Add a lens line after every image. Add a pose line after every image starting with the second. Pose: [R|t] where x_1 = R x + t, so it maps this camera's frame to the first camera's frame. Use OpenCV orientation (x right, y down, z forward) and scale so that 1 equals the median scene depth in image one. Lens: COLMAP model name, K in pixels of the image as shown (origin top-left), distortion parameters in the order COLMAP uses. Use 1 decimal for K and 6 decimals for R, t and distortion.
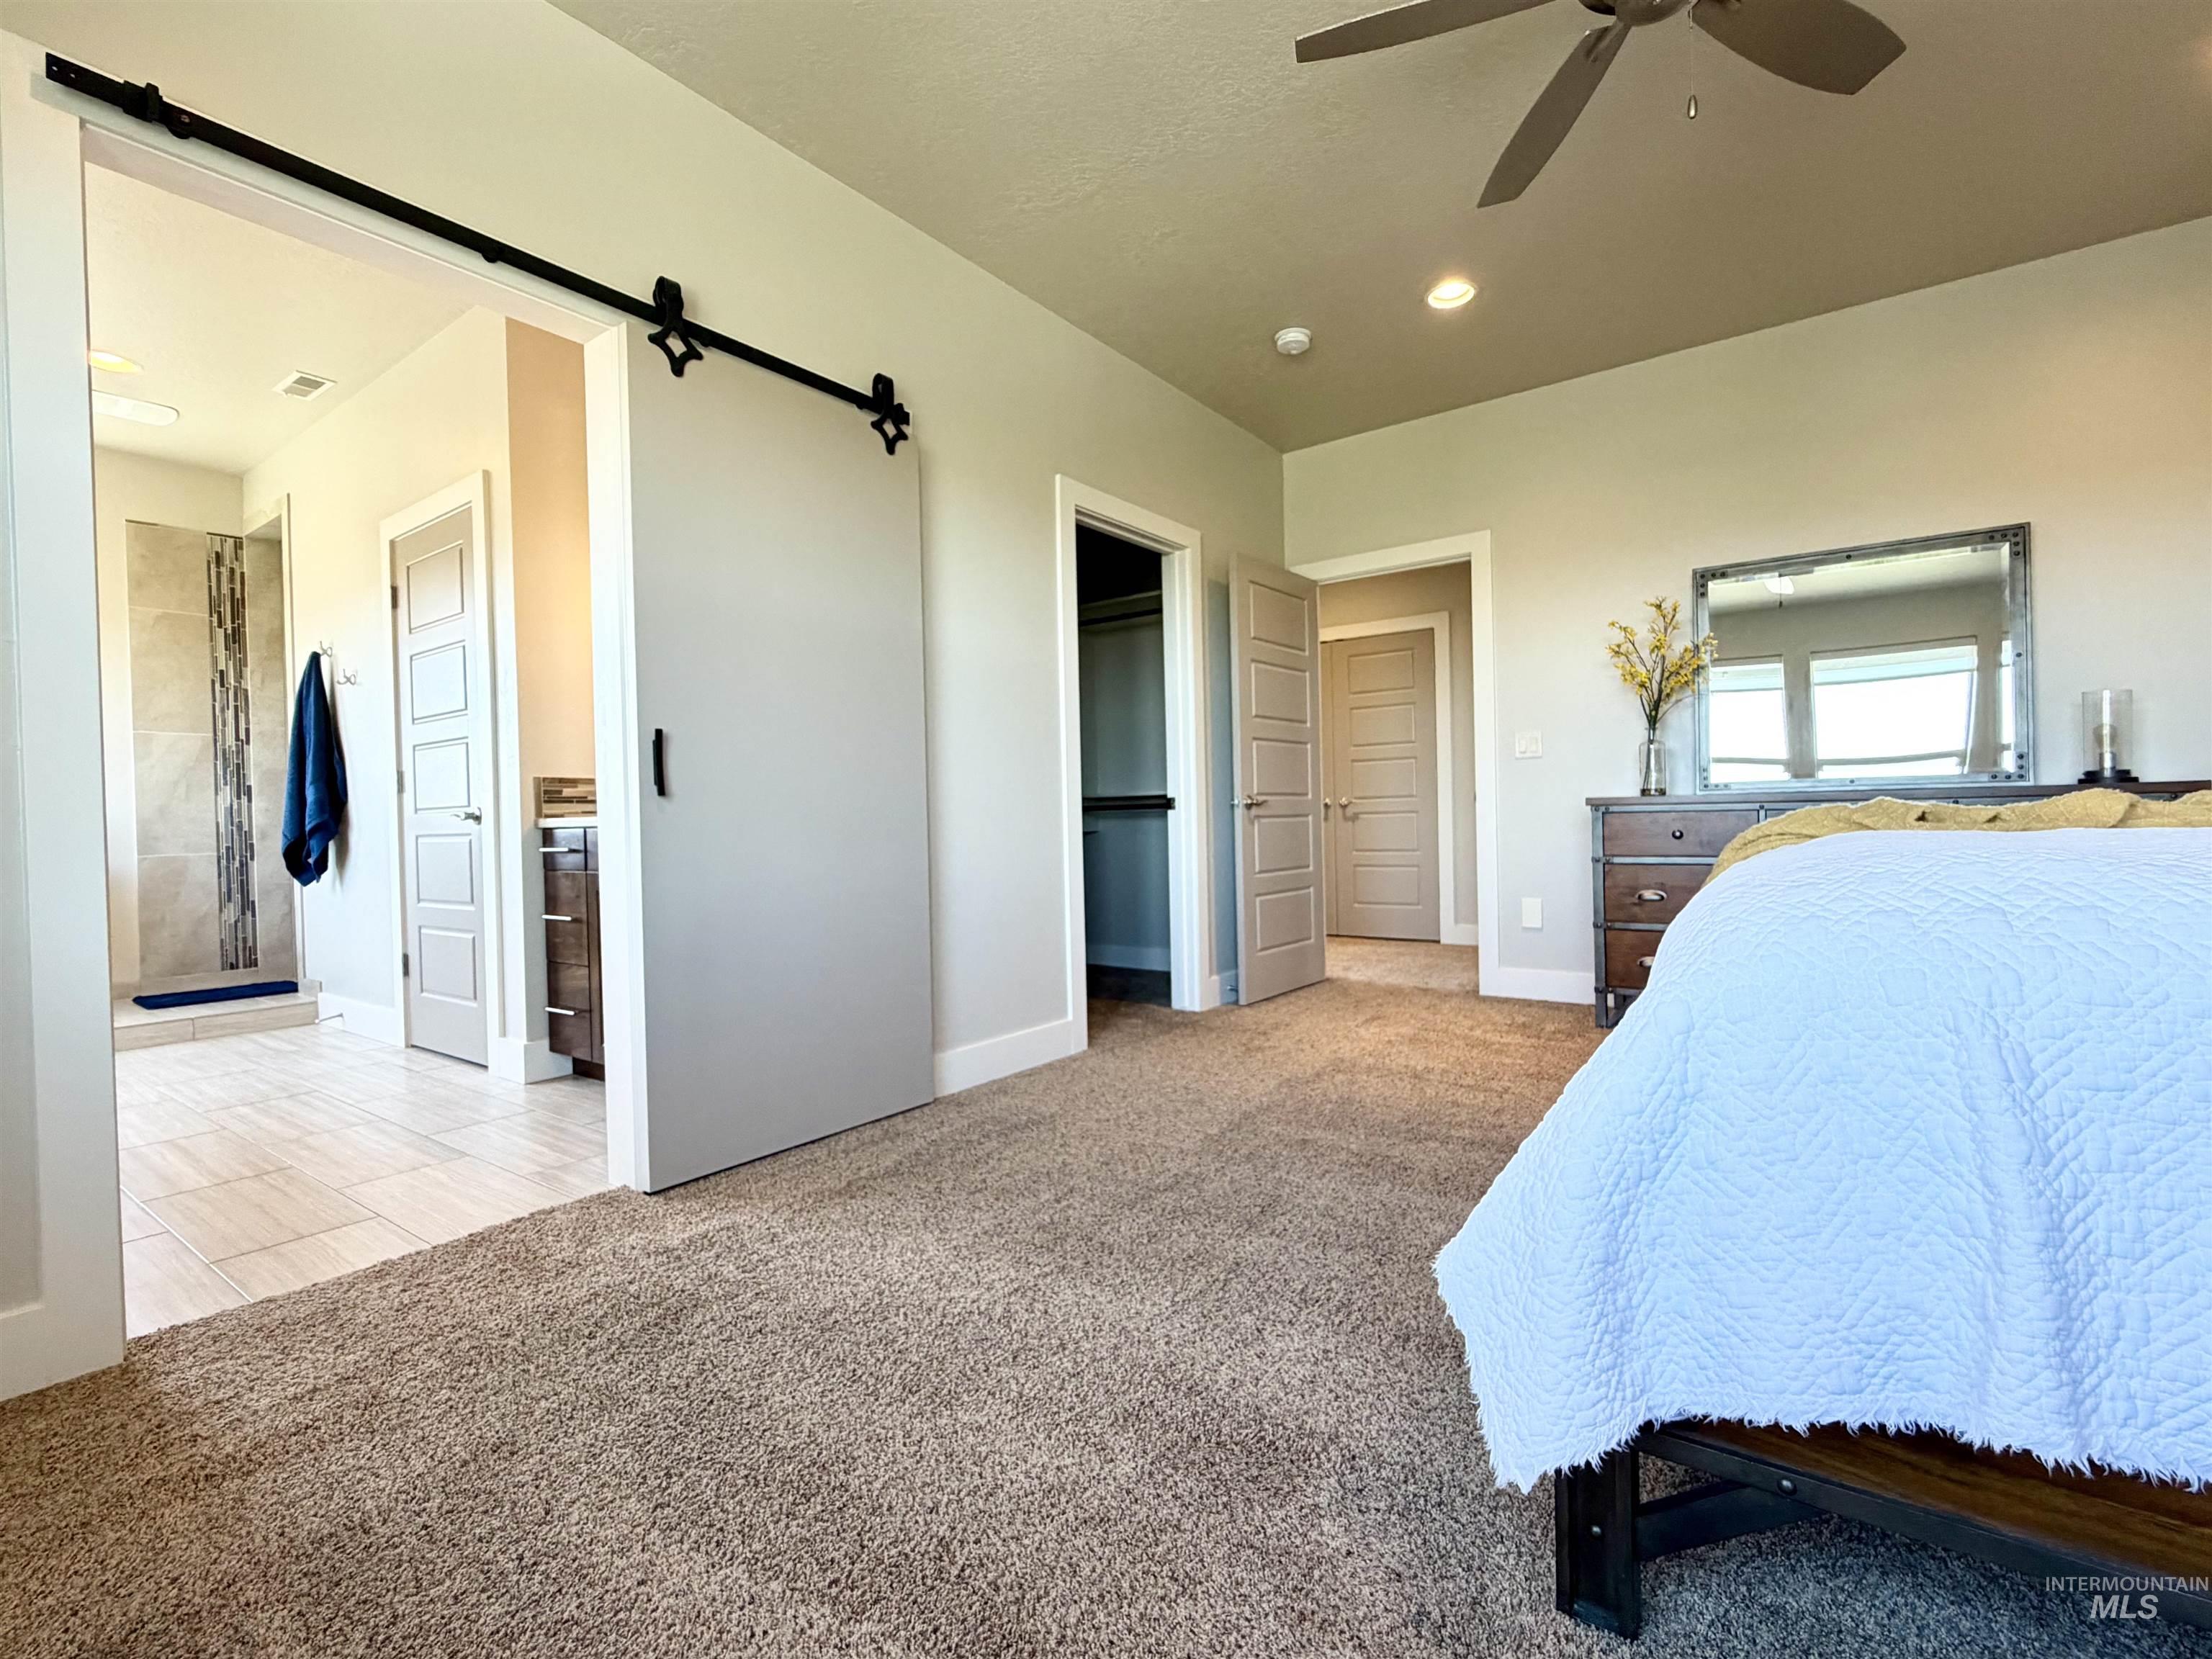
lens RADIAL K [[992.6, 0, 1106.0], [0, 992.6, 829.5], [0, 0, 1]] dist [-0.000506, -0.000050]
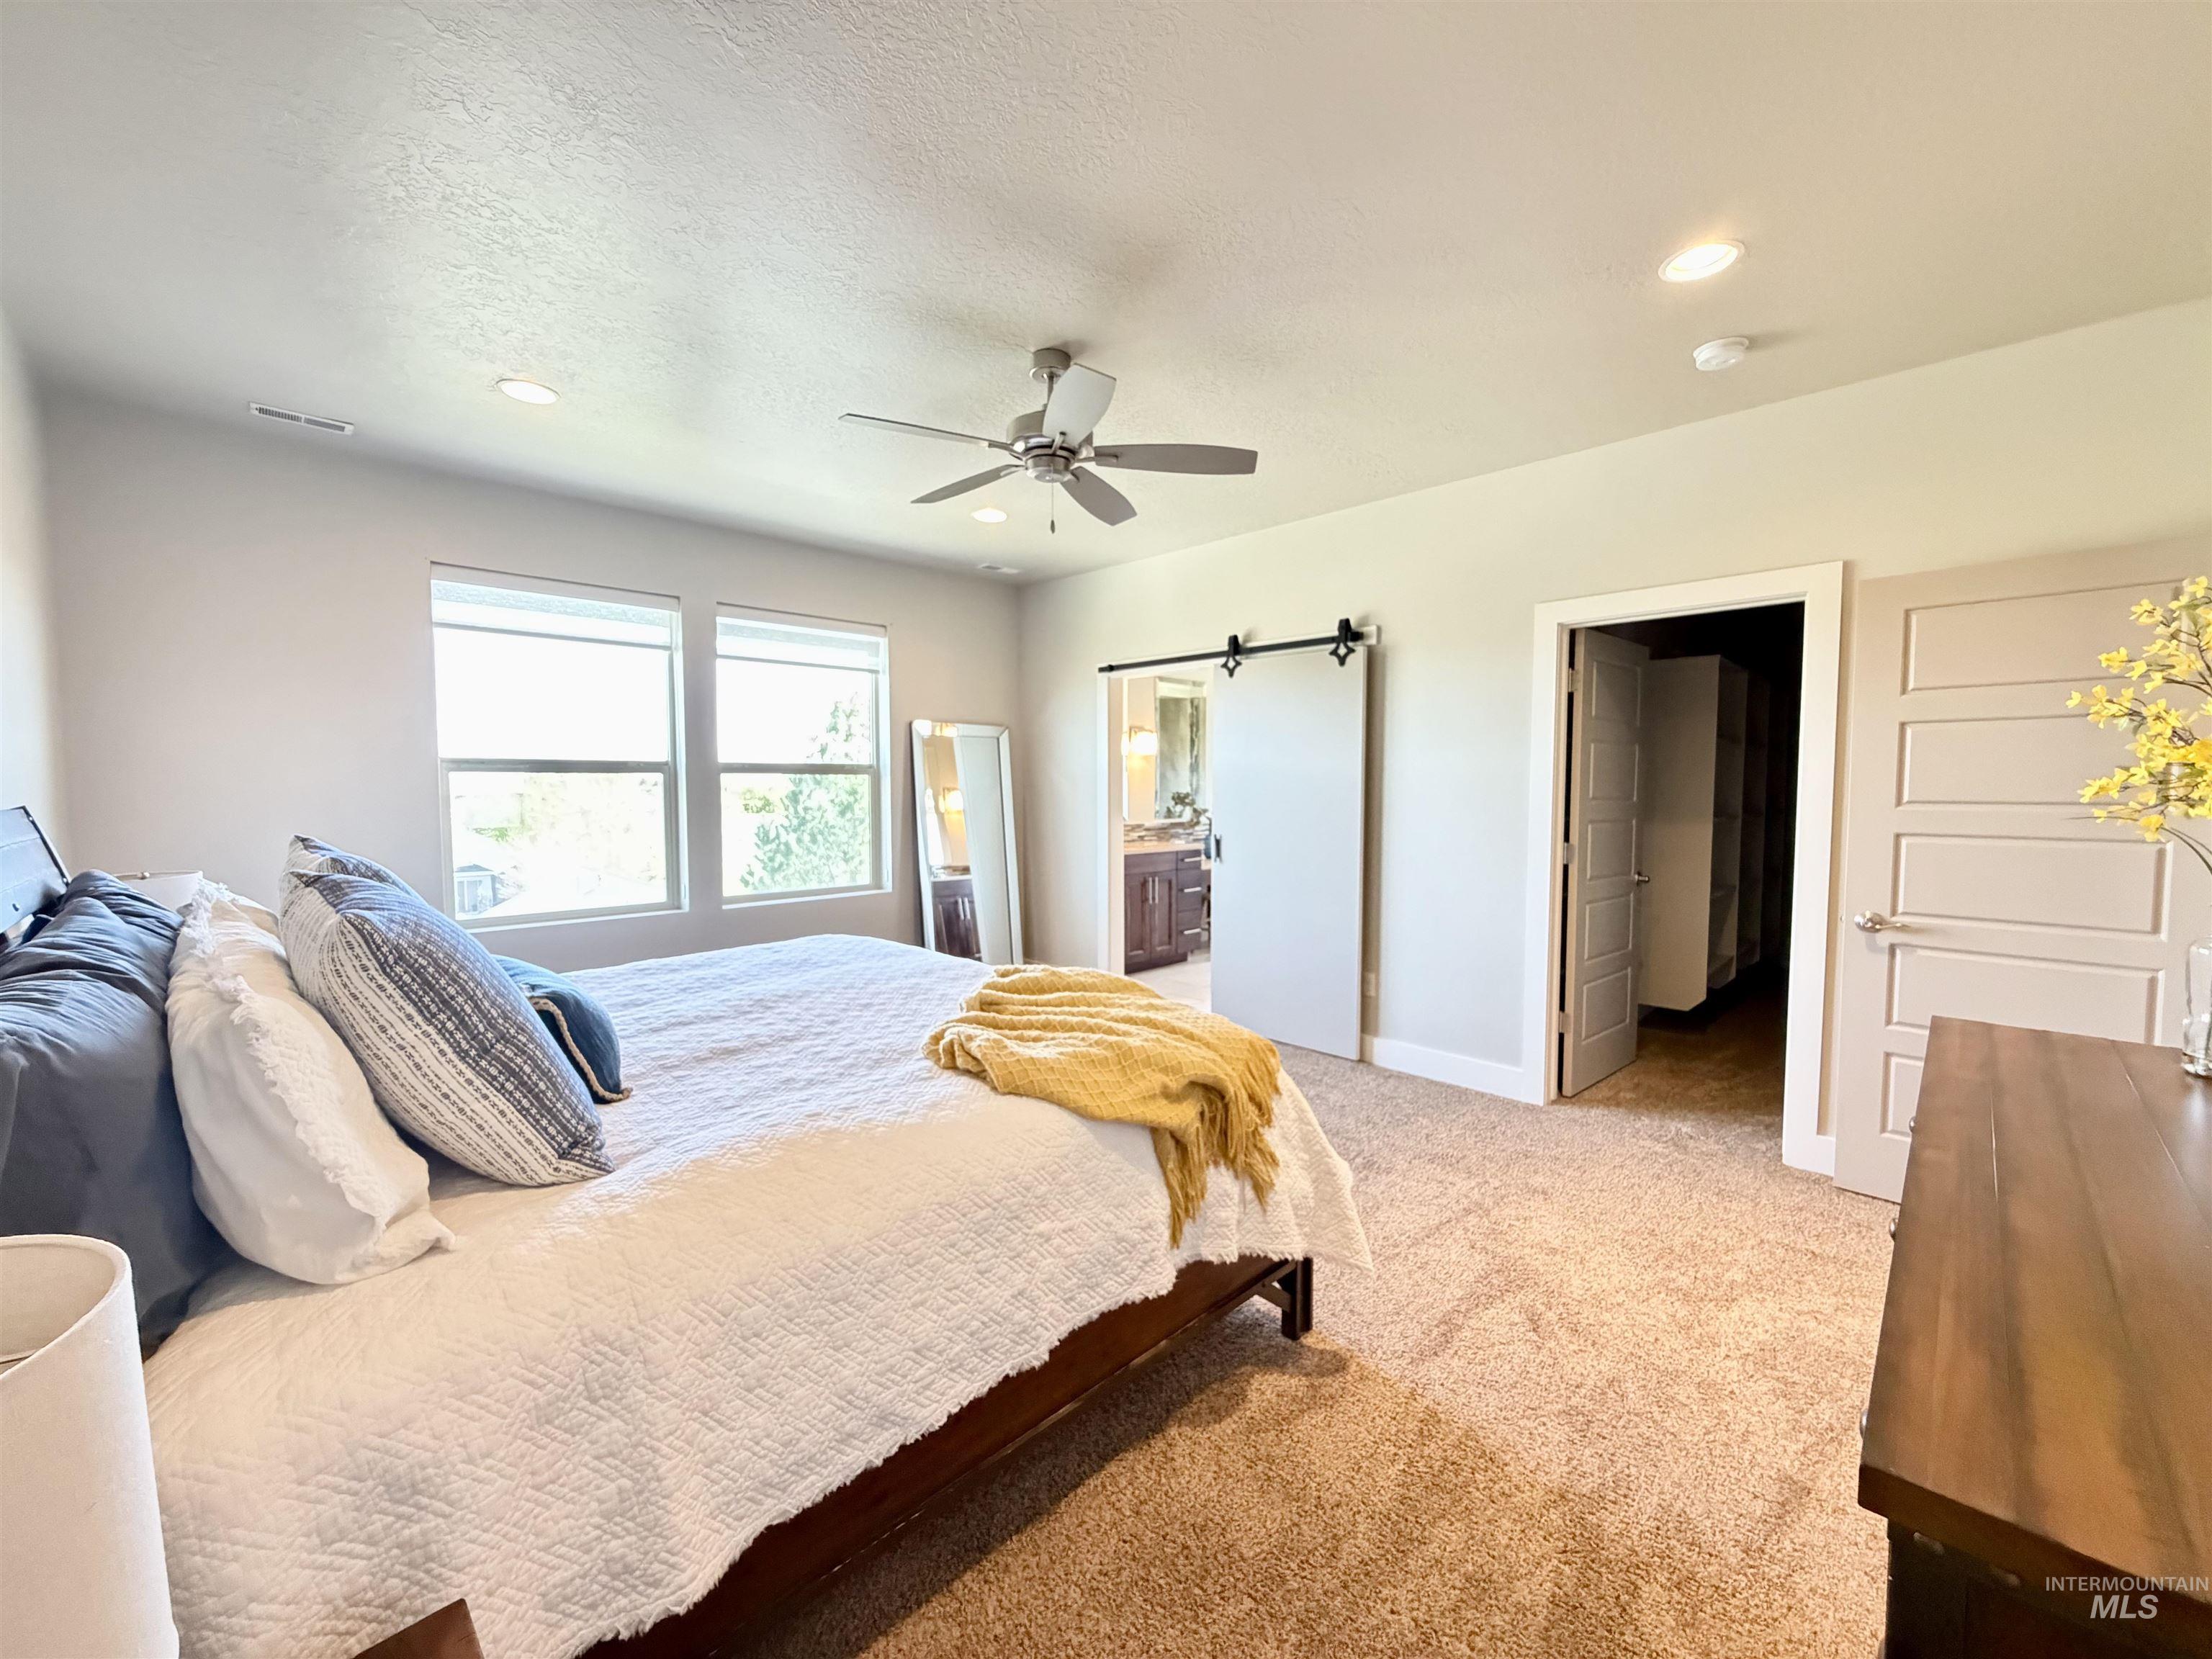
lens RADIAL K [[881.3, 0, 1106.0], [0, 881.3, 829.5], [0, 0, 1]] dist [0.000570, -0.000700]
pose [[-0.144806, 0.066895, -0.987196, 0.758034], [-0.020248, 0.997303, 0.070550, -0.114781], [0.989253, 0.030204, -0.143061, 0.474175]]
